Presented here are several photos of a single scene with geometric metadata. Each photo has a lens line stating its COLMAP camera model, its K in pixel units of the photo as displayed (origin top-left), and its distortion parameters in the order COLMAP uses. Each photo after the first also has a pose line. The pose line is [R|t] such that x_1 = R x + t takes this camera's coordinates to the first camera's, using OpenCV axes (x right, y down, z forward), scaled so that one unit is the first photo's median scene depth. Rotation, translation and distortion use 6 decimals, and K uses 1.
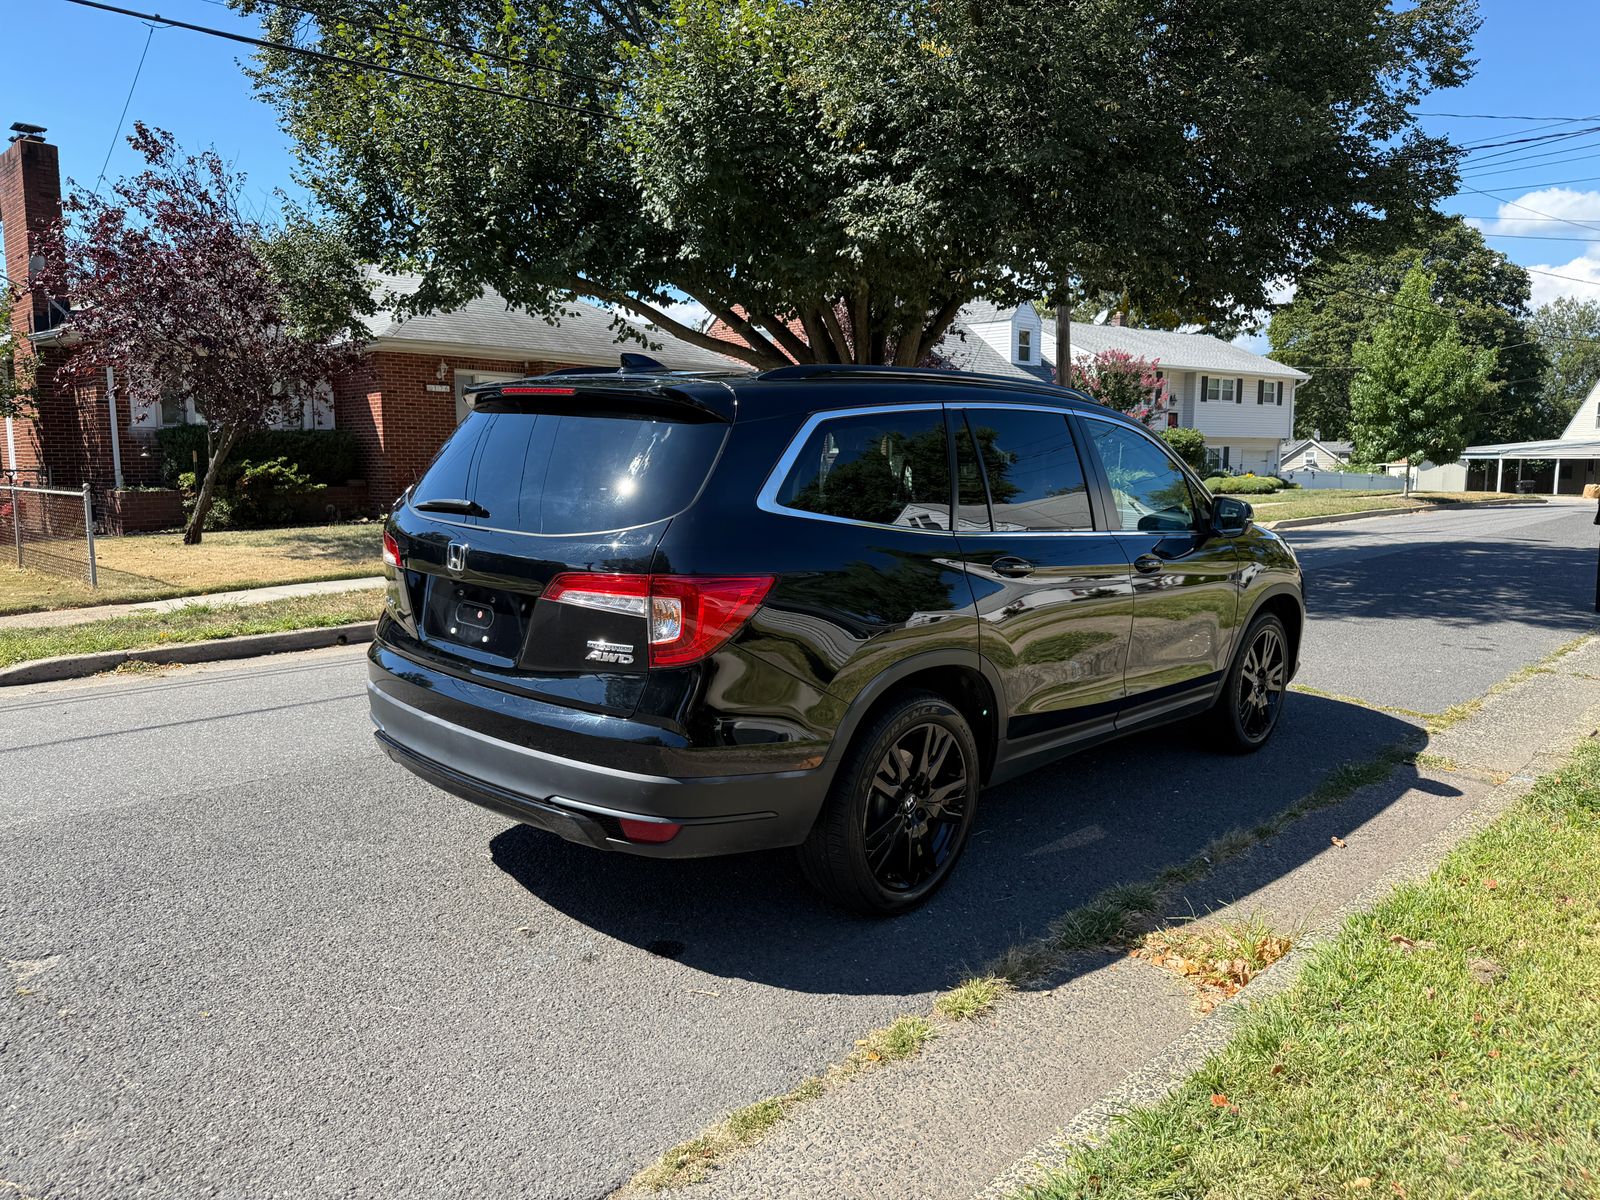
lens RADIAL K [[1127.2, 0, 798.7], [0, 1127.2, 596.9], [0, 0, 1]] dist [-0.004049, -0.015391]
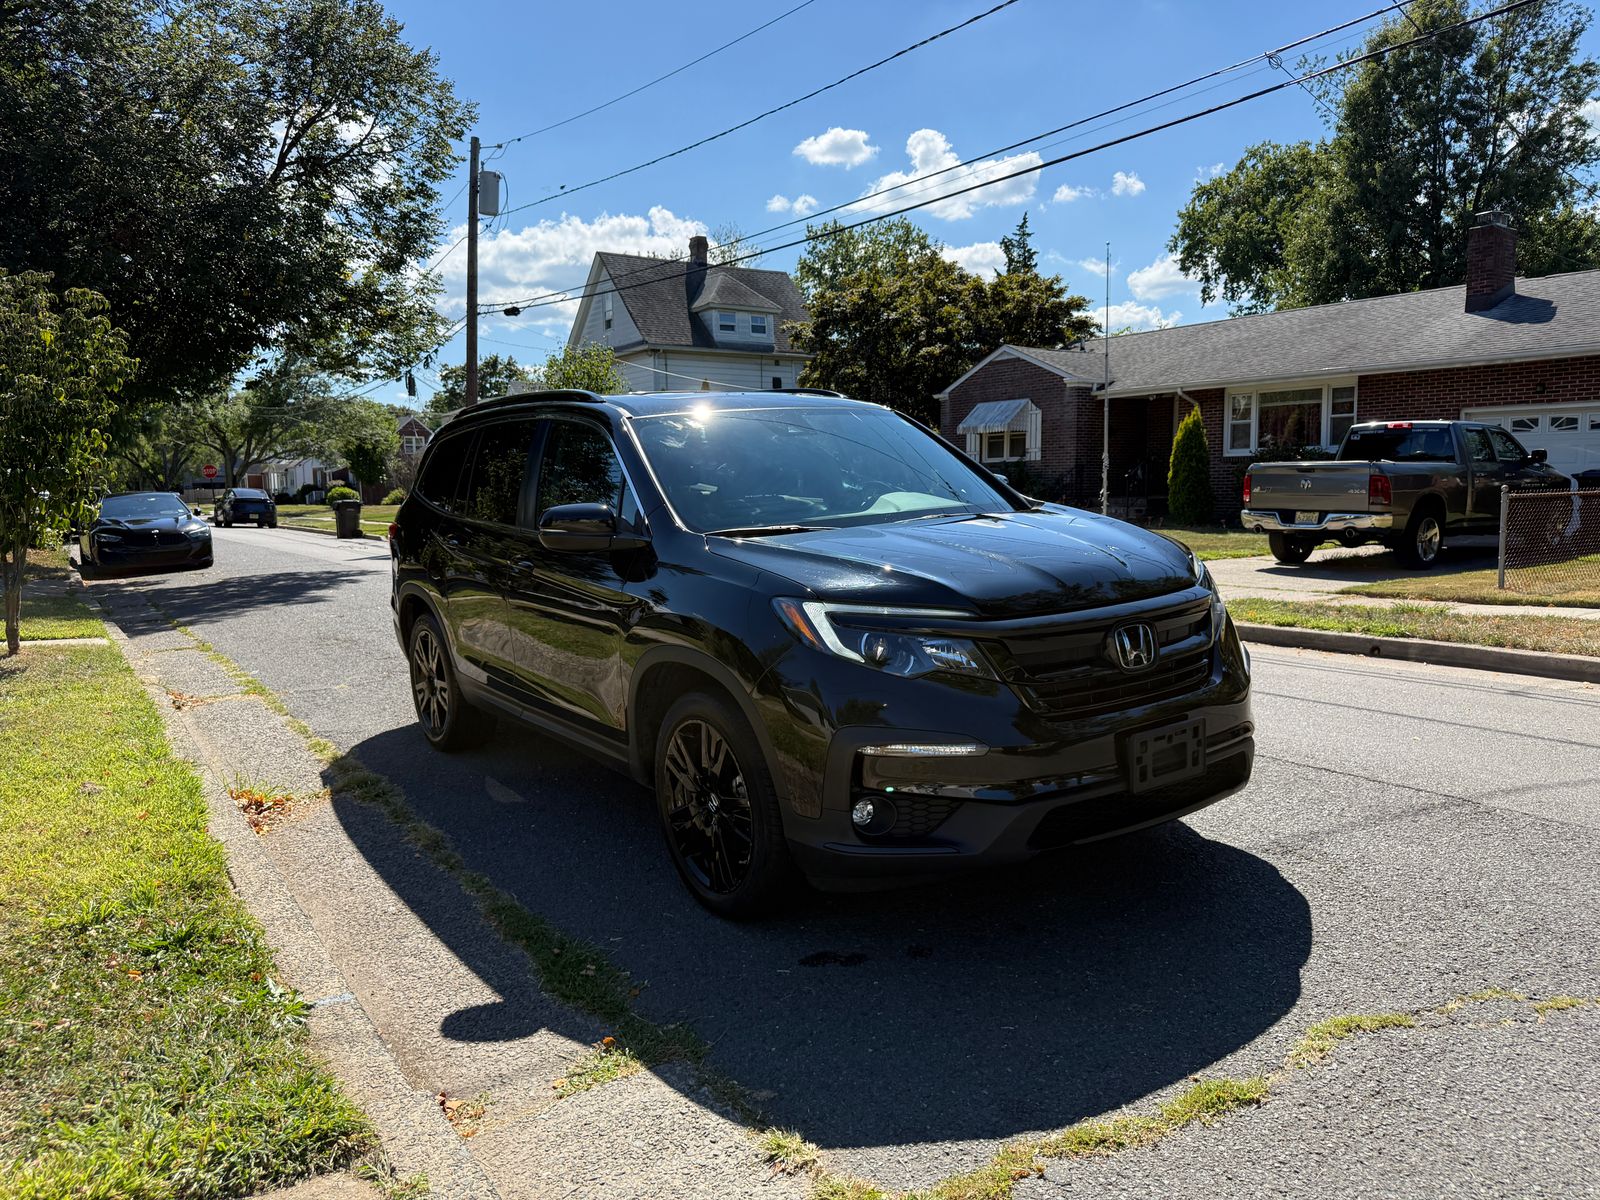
lens RADIAL K [[1127.2, 0, 800.3], [0, 1127.2, 600.5], [0, 0, 1]] dist [-0.004049, -0.015391]
pose [[-0.183711, 0.096779, -0.978205, 0.296804], [-0.093193, 0.988944, 0.115344, -0.032598], [0.978553, 0.112351, -0.172660, 0.340418]]
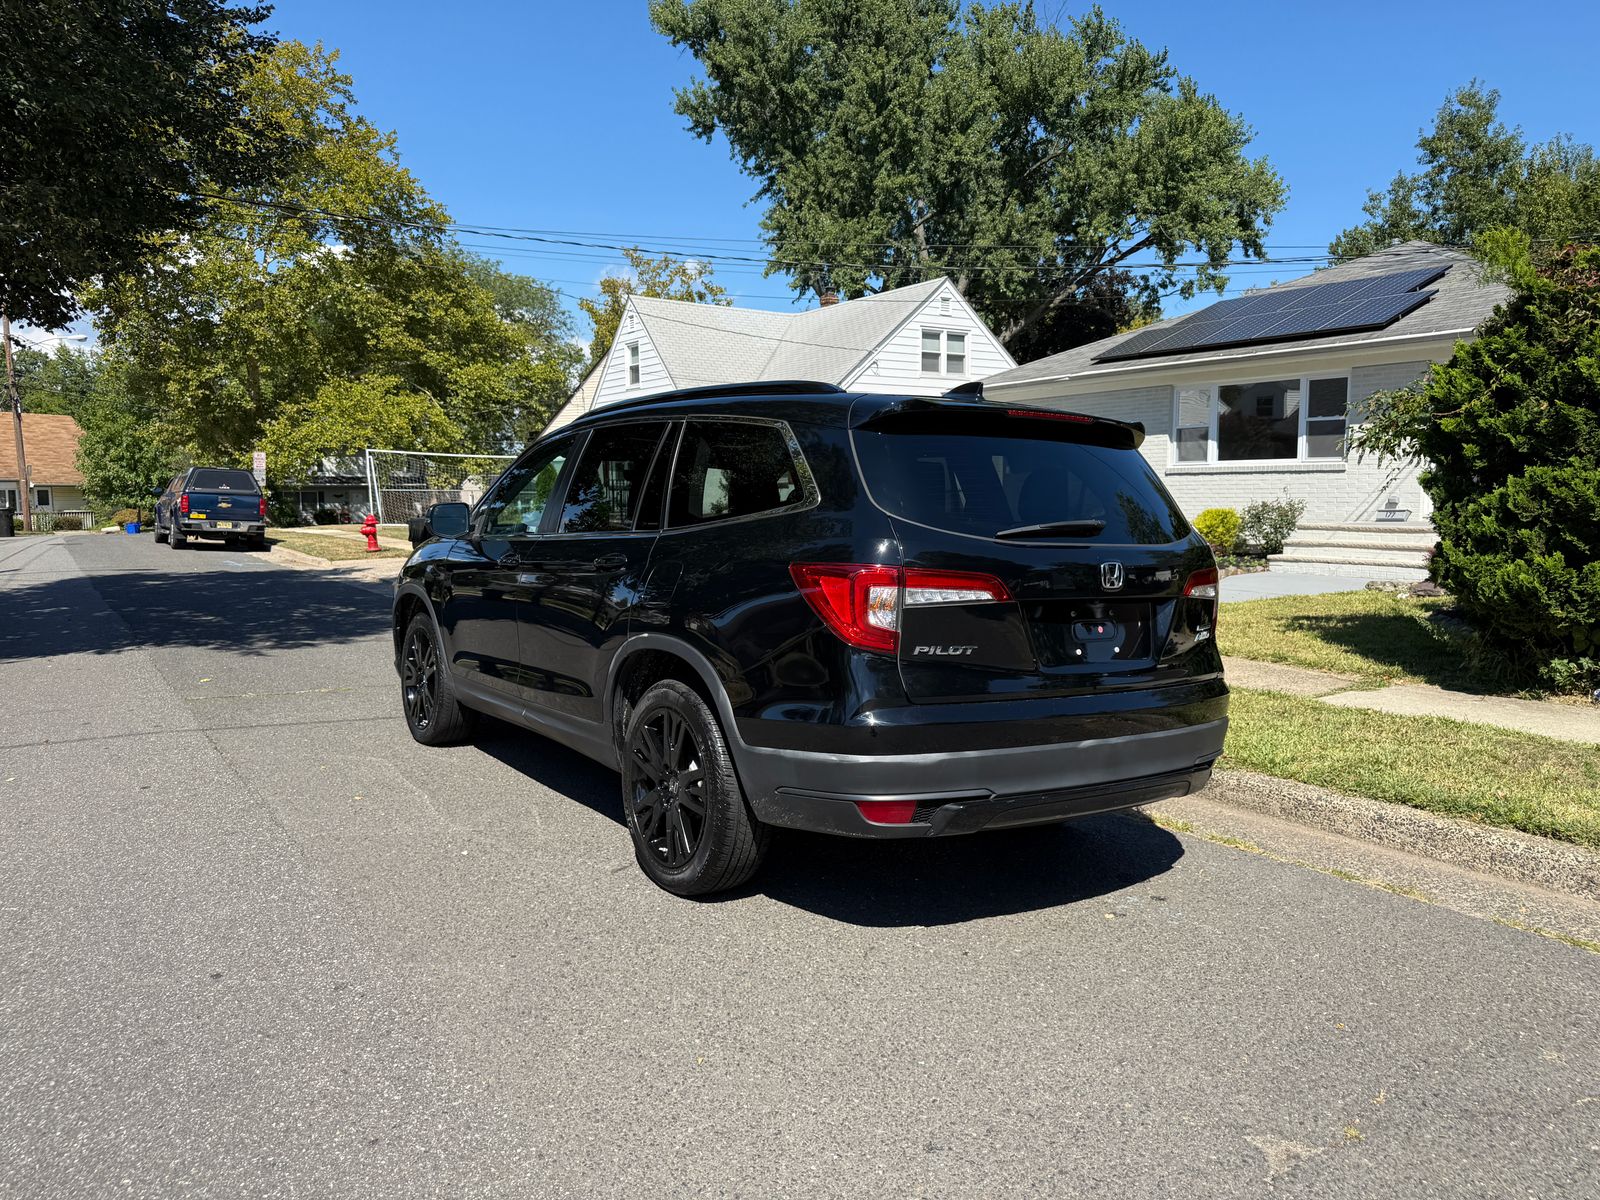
lens RADIAL K [[1127.2, 0, 802.9], [0, 1127.2, 627.0], [0, 0, 1]] dist [-0.004049, -0.015391]
pose [[0.174545, -0.110885, 0.978386, -0.245133], [0.112879, 0.989341, 0.091989, -0.020657], [-0.978158, 0.094383, 0.185202, 0.196494]]
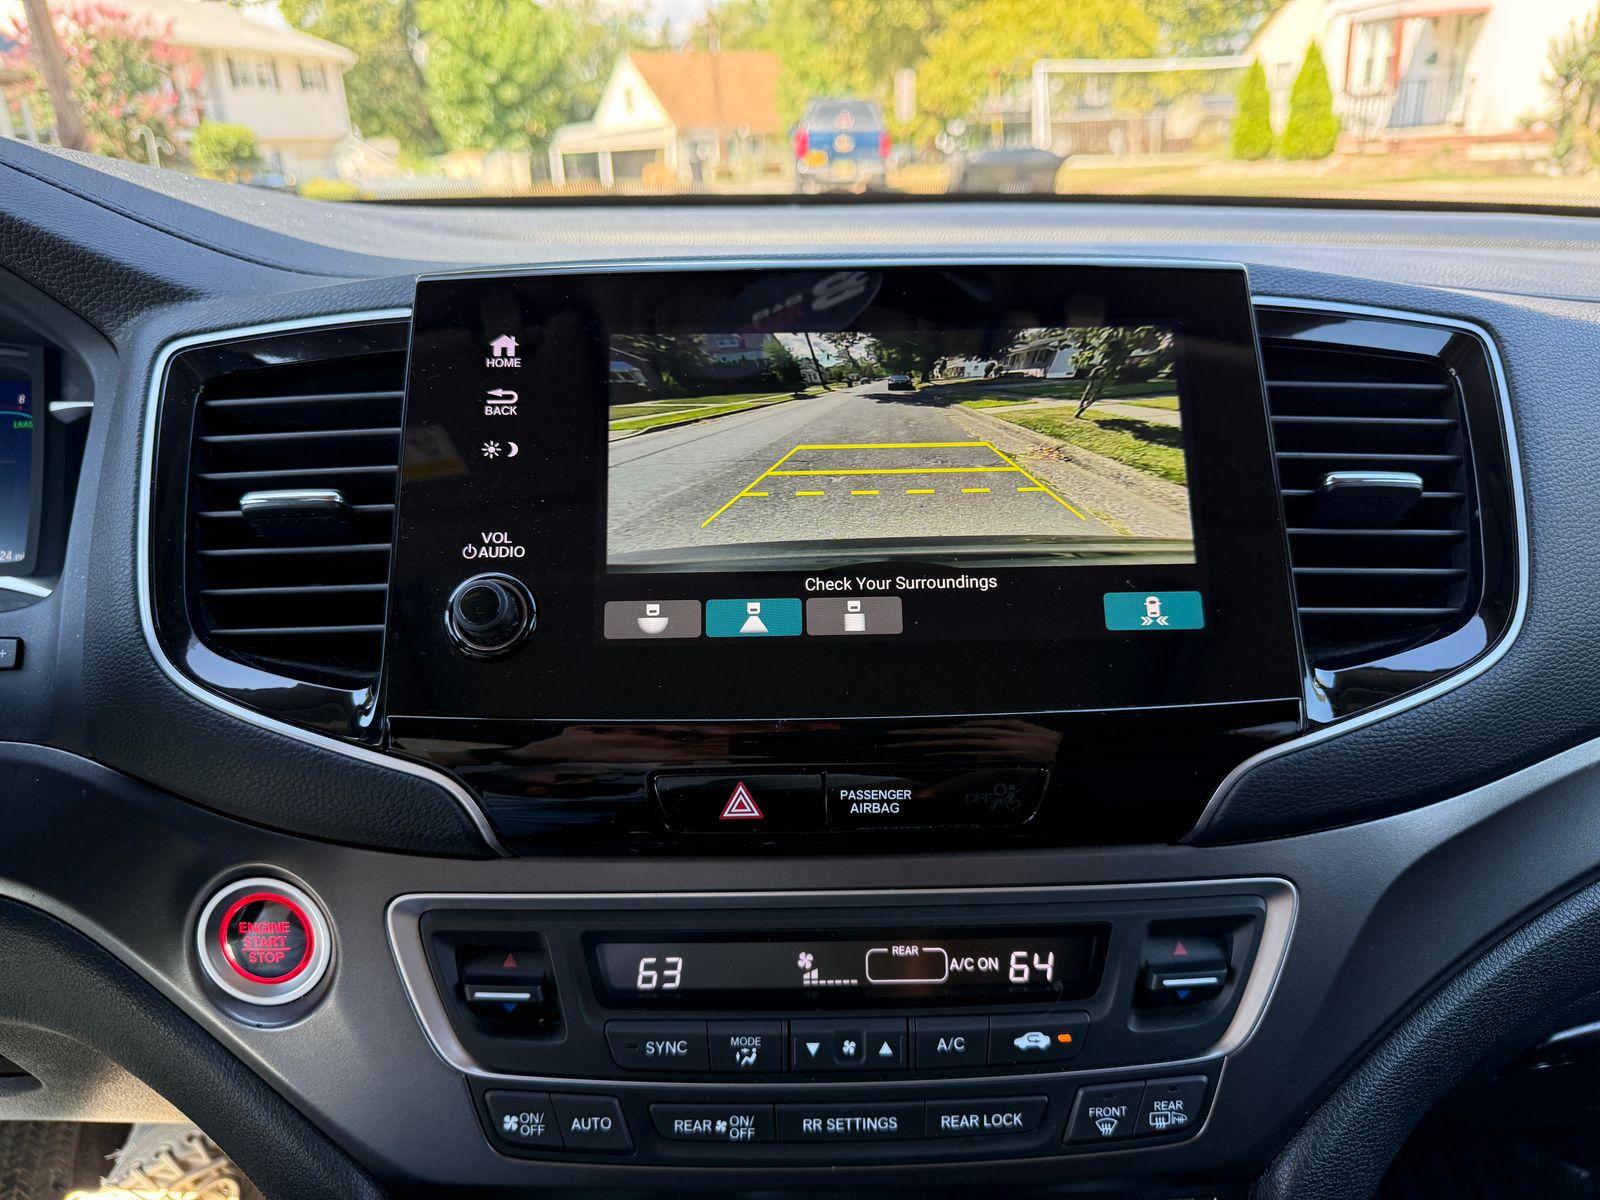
lens RADIAL K [[1127.2, 0, 801.7], [0, 1127.2, 602.0], [0, 0, 1]] dist [-0.004049, -0.015391]
pose [[0.701745, -0.296428, 0.647831, 0.053377], [0.129932, 0.947328, 0.292724, -0.025433], [-0.700480, -0.121244, 0.703298, 0.291246]]
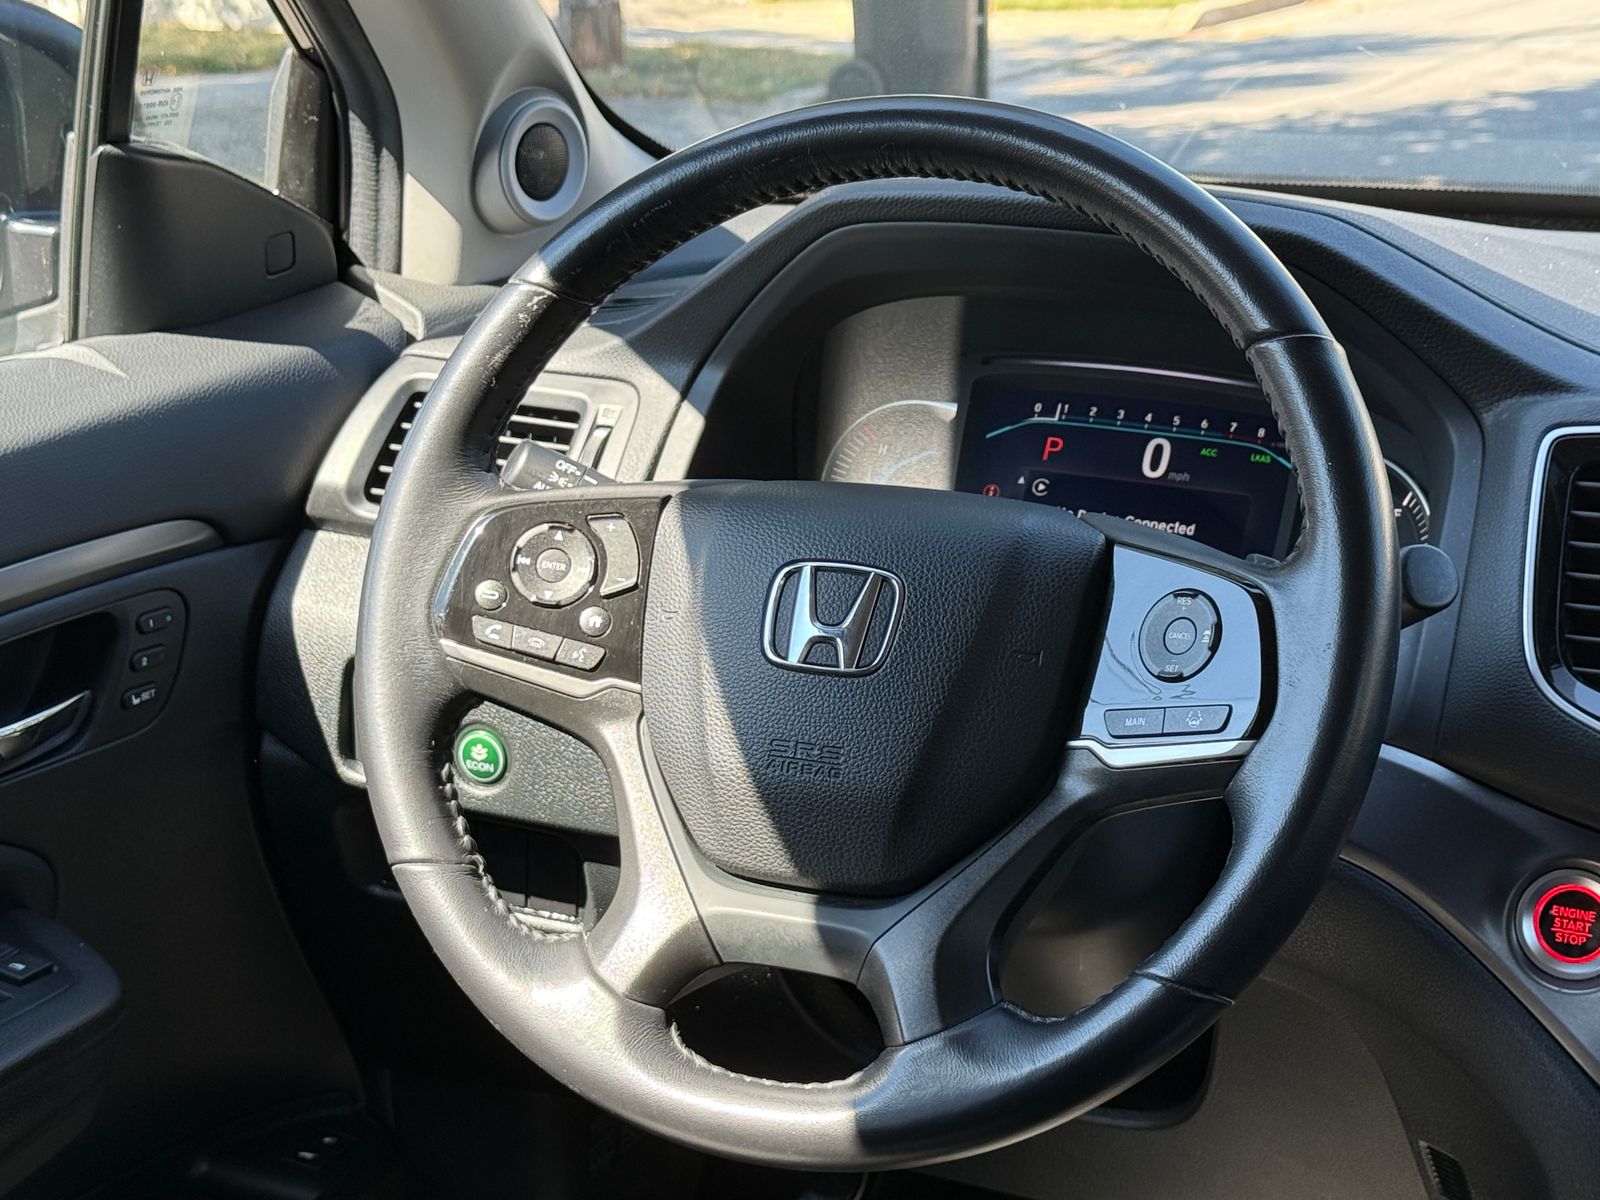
lens RADIAL K [[2957.1, 0, 834.1], [0, 2957.1, 587.5], [0, 0, 1]] dist [0.105621, 0.000000]
pose [[0.936351, -0.100723, 0.336305, 0.025397], [0.055177, 0.988276, 0.142360, -0.031602], [-0.346701, -0.114742, 0.930931, 0.261354]]
